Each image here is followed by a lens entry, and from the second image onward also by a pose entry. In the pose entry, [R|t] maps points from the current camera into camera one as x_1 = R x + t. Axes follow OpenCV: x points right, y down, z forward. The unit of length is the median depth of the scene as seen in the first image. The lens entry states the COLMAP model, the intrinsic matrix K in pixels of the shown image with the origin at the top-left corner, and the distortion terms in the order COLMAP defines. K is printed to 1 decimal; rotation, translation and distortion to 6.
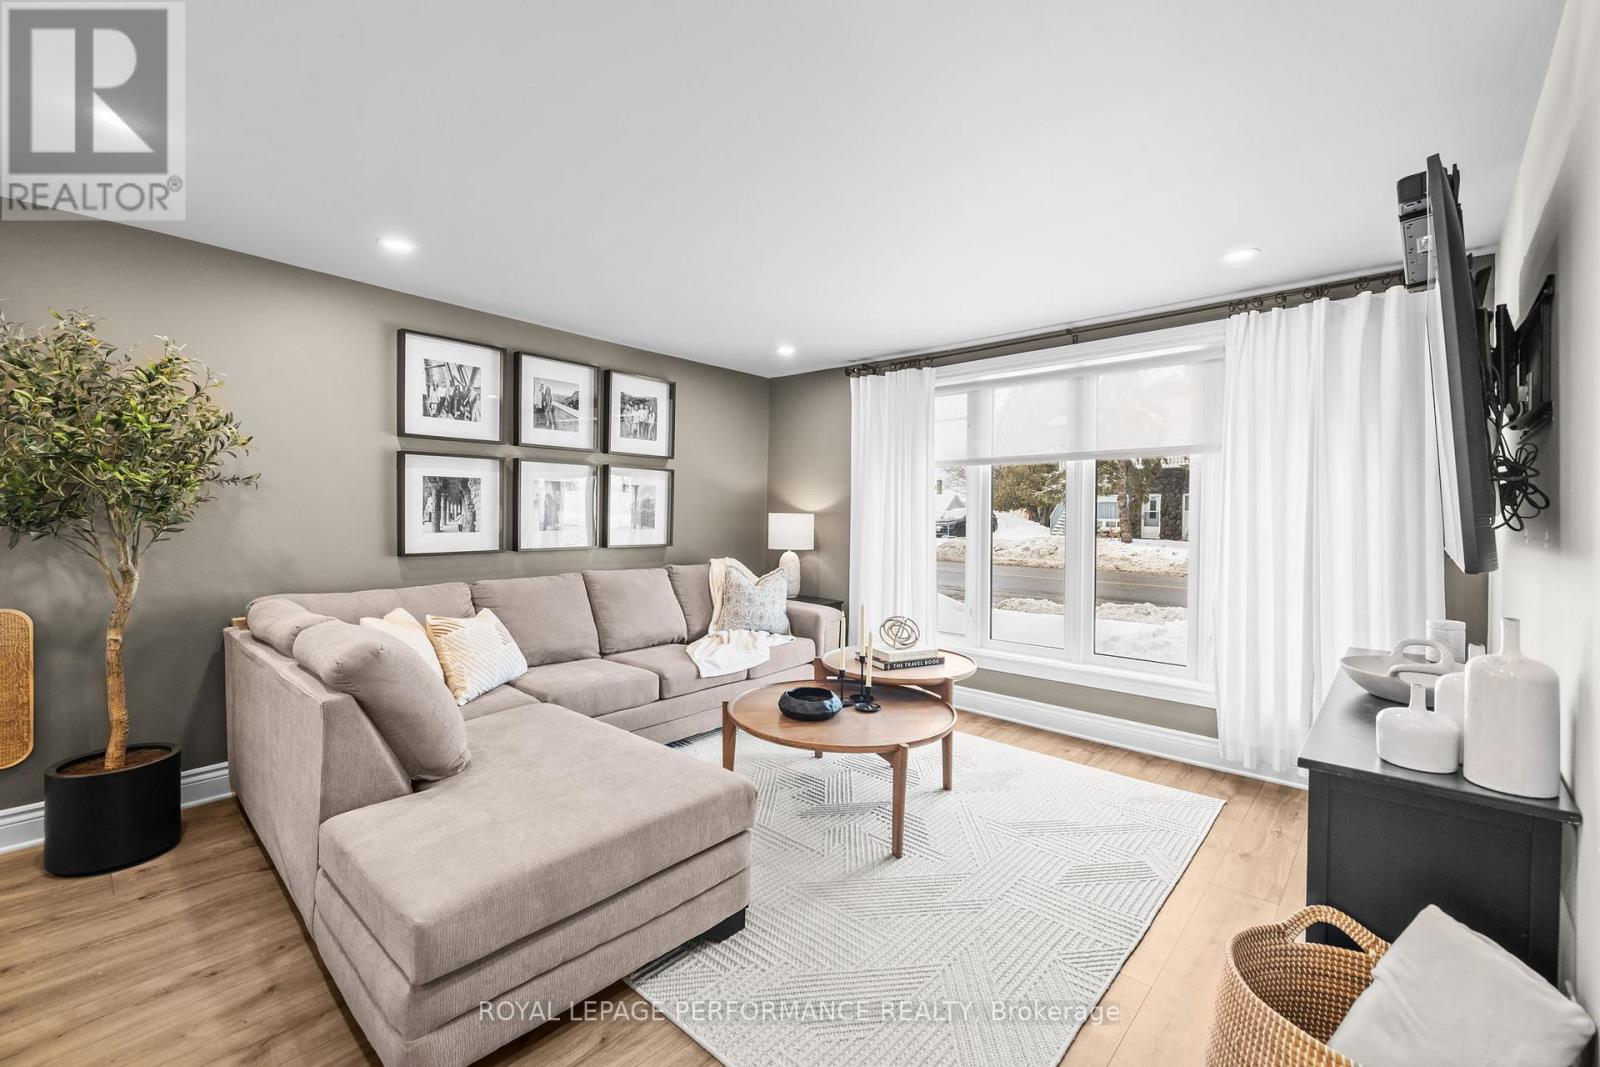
lens RADIAL K [[674.1, 0, 799.2], [0, 674.1, 519.1], [0, 0, 1]] dist [-0.000627, -0.000039]
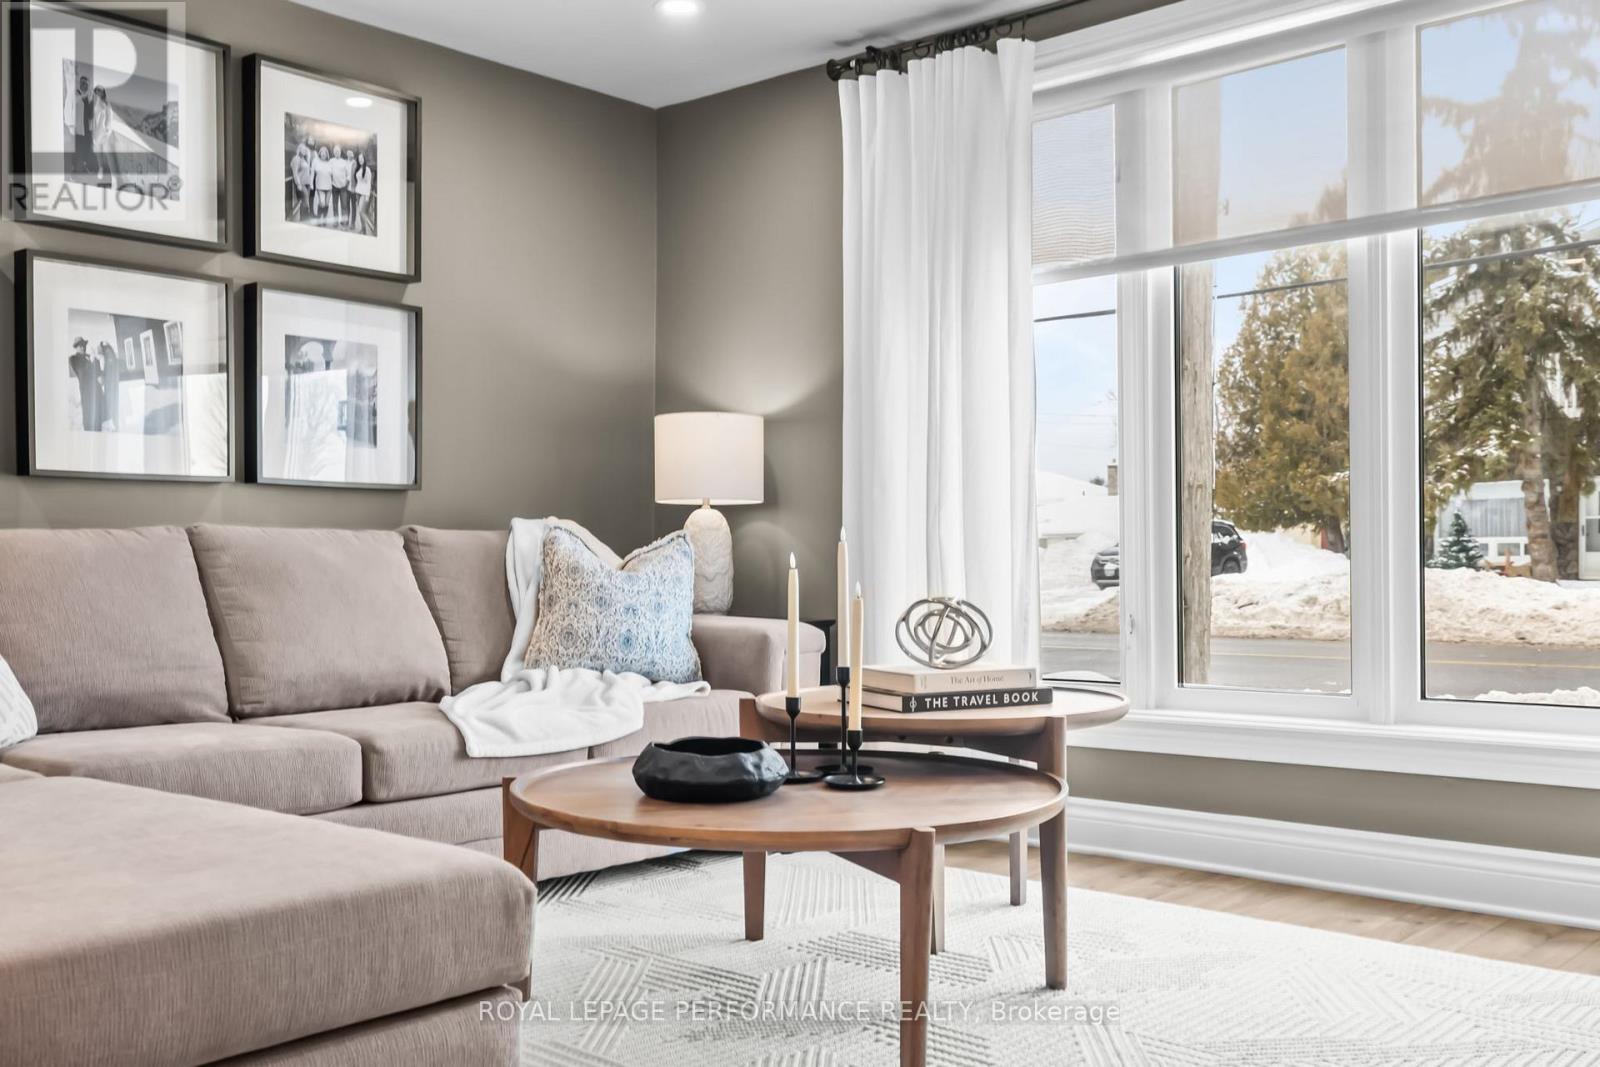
lens RADIAL K [[1561.8, 0, 799.2], [0, 1561.8, 564.7], [0, 0, 1]] dist [0.002997, -0.001821]
pose [[0.999835, -0.017886, 0.003163, 0.047141], [0.017900, 0.999830, -0.004494, 0.105224], [-0.003082, 0.004550, 0.999985, 0.033550]]
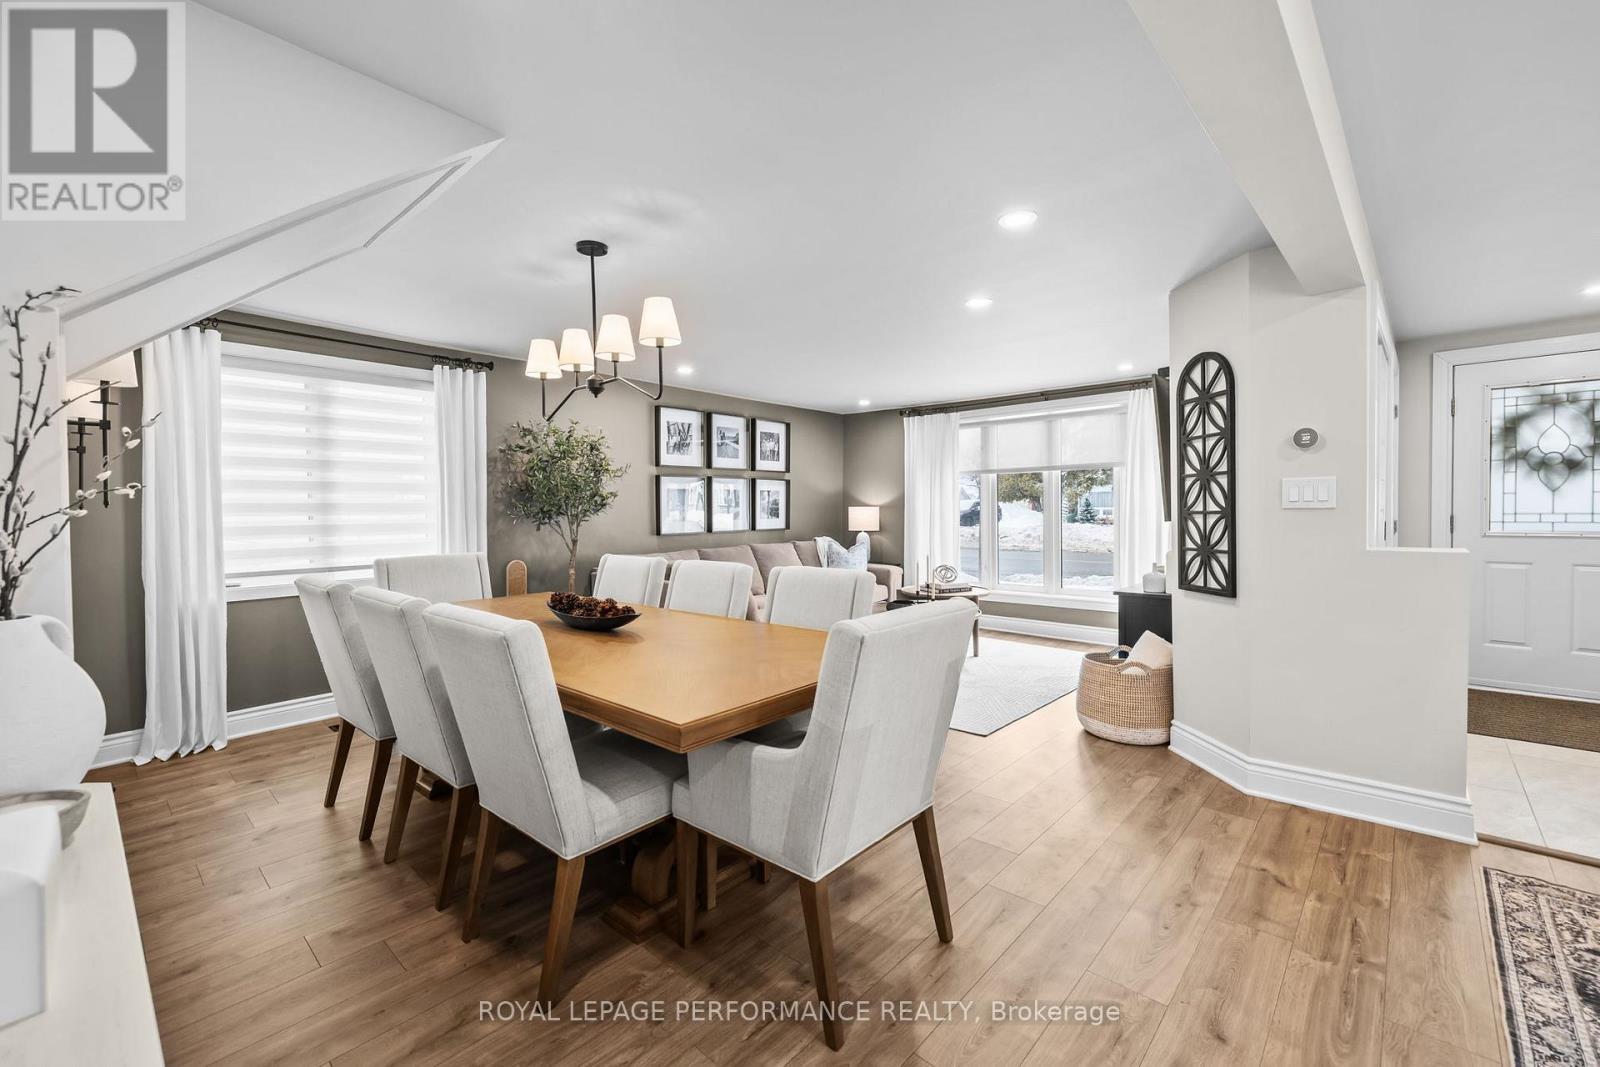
lens RADIAL K [[674.1, 0, 799.2], [0, 674.1, 519.1], [0, 0, 1]] dist [-0.000627, -0.000039]
pose [[0.999783, -0.019973, -0.005993, -0.174425], [0.020017, 0.999773, 0.007317, 0.006092], [0.005846, -0.007436, 0.999955, -0.595566]]
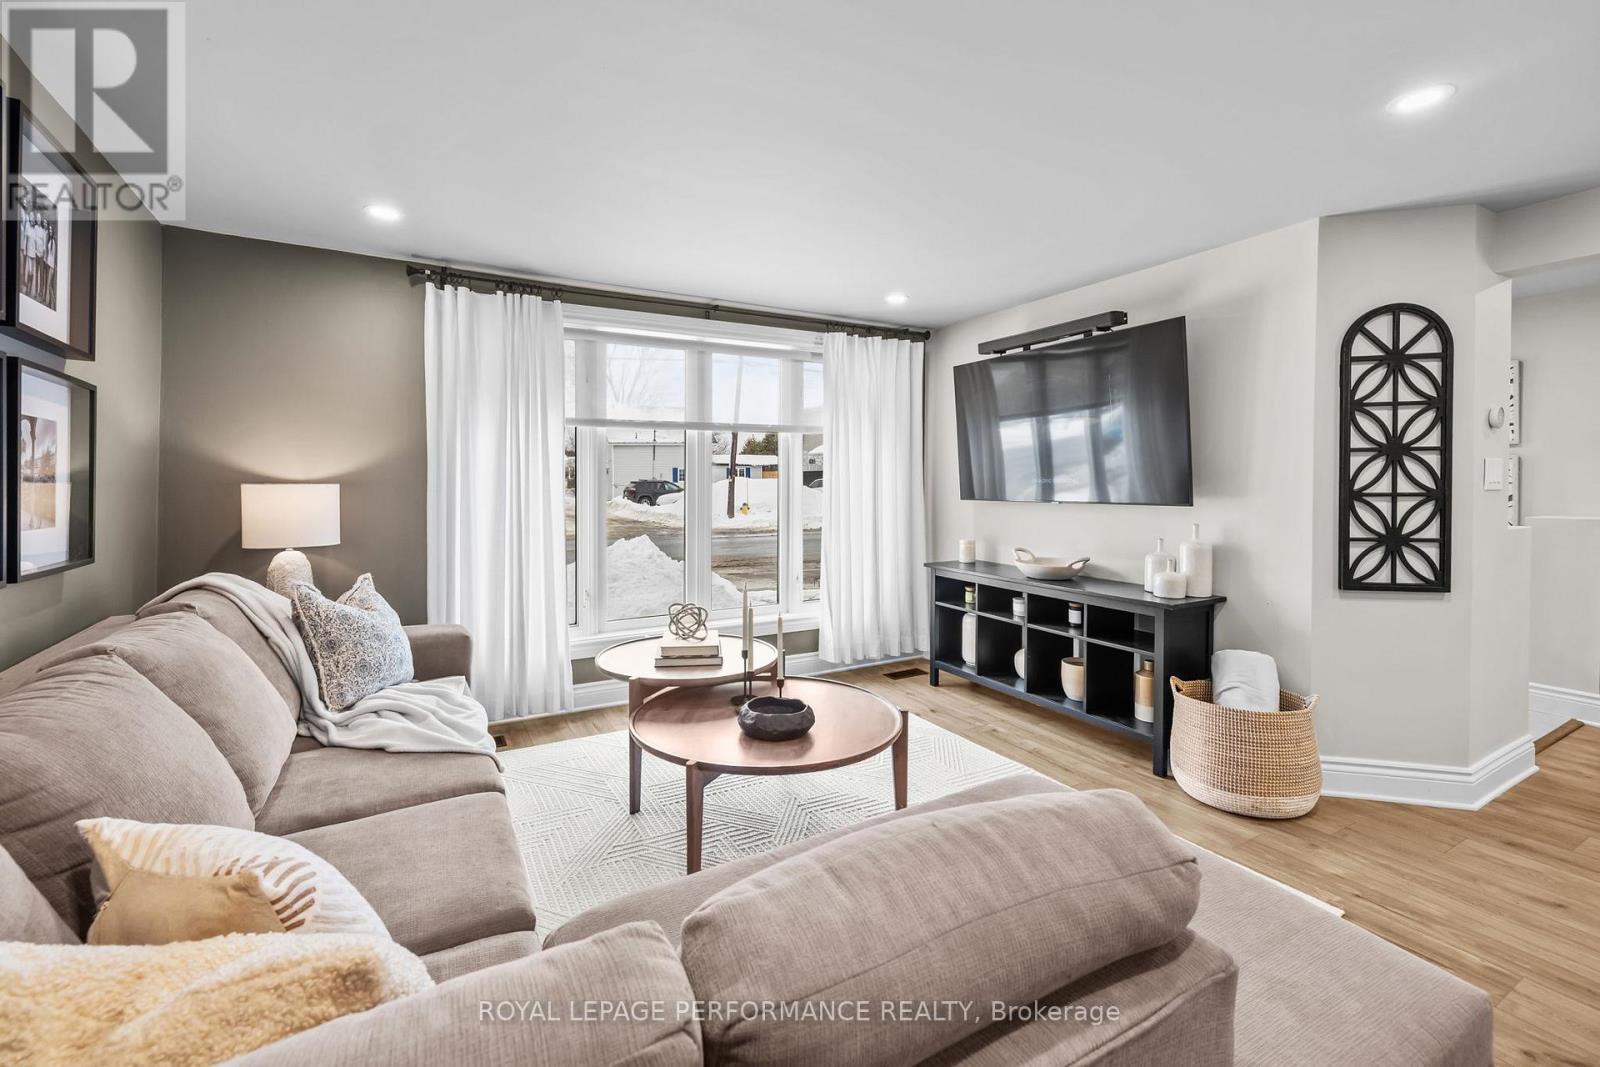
lens RADIAL K [[685.1, 0, 799.2], [0, 685.1, 485.2], [0, 0, 1]] dist [0.000903, 0.000154]
pose [[0.315764, -0.013442, 0.948743, -0.508715], [0.012771, 0.999869, 0.009916, -0.008516], [-0.948752, 0.008985, 0.315894, 0.476235]]
